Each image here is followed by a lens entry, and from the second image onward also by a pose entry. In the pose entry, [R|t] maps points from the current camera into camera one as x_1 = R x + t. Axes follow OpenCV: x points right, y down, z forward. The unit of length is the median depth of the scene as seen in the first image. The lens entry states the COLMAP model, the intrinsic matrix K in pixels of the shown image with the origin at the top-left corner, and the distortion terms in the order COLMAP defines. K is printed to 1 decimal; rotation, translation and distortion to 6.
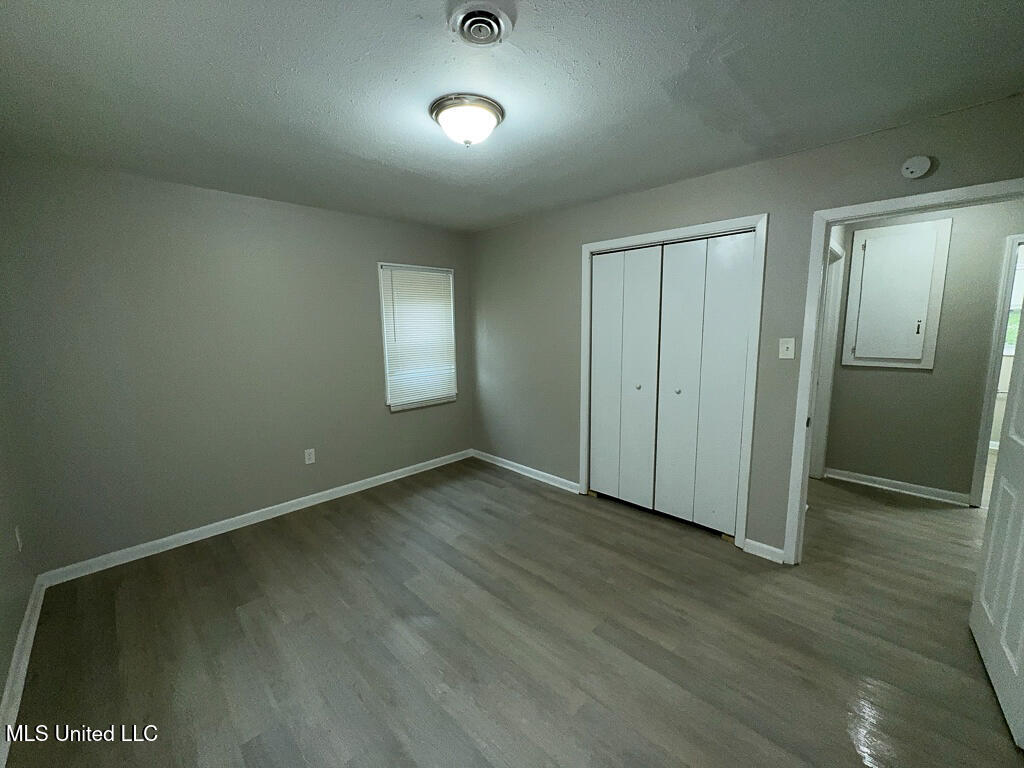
lens RADIAL K [[429.1, 0, 490.1], [0, 429.1, 381.7], [0, 0, 1]] dist [0.000227, 0.000118]
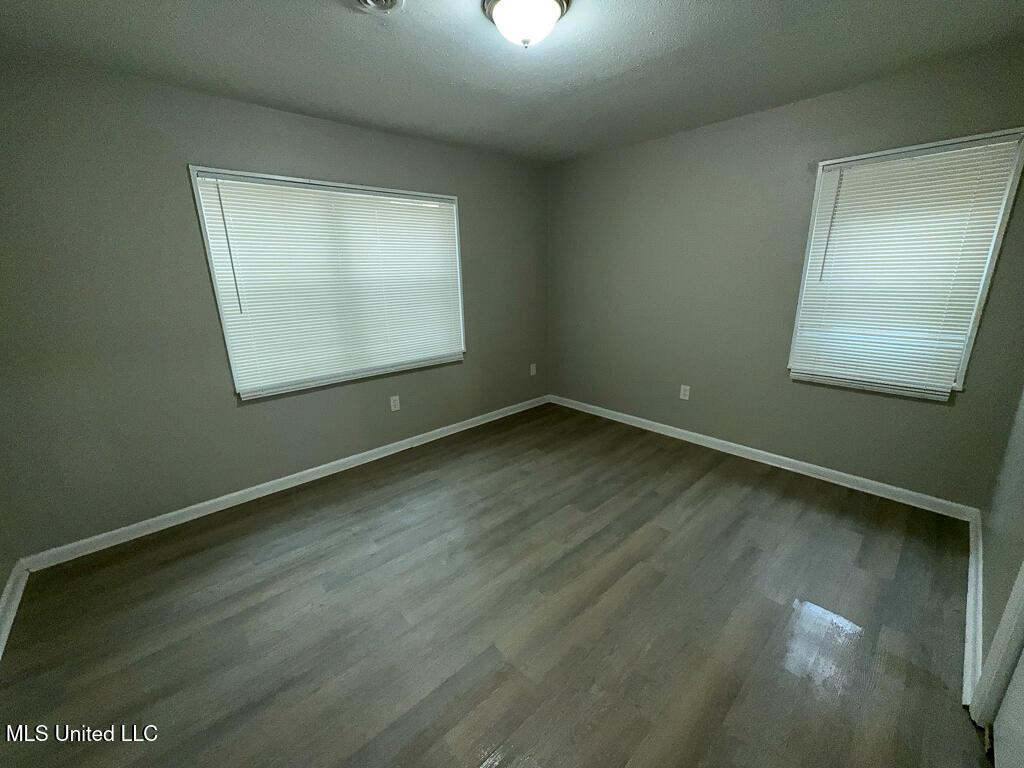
lens RADIAL K [[408.7, 0, 511.6], [0, 408.7, 382.6], [0, 0, 1]] dist [-0.001363, 0.000071]
pose [[-0.023621, 0.281121, -0.959382, 0.590671], [-0.119415, 0.951985, 0.281894, -0.082437], [0.992563, 0.121223, 0.011083, 0.675093]]
